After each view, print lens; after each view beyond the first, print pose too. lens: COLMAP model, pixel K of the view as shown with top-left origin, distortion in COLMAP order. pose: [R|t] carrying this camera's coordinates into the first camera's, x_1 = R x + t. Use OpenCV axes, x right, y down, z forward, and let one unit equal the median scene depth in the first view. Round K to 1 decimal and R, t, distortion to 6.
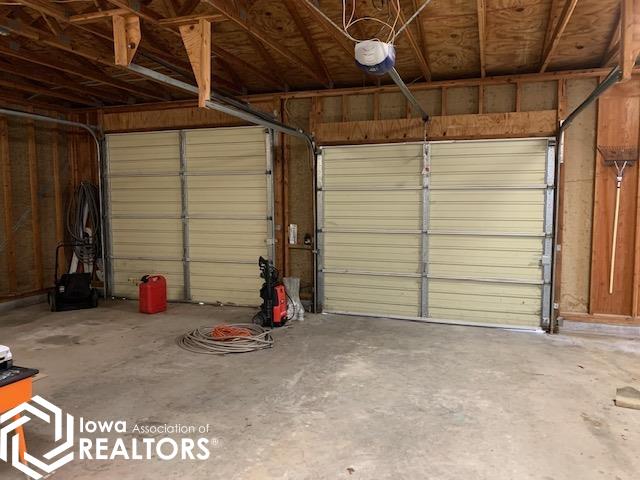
lens RADIAL K [[499.9, 0, 320.0], [0, 499.9, 240.0], [0, 0, 1]] dist [0.084994, -0.084458]
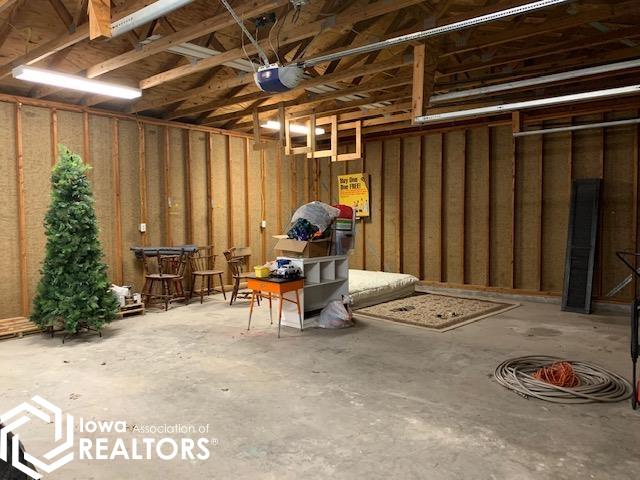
lens RADIAL K [[499.9, 0, 320.0], [0, 499.9, 240.0], [0, 0, 1]] dist [0.084994, -0.084458]
pose [[-0.374908, 0.052192, -0.925592, 0.840465], [-0.069984, 0.993972, 0.084395, -0.077850], [0.924416, 0.096417, -0.368996, 1.143160]]
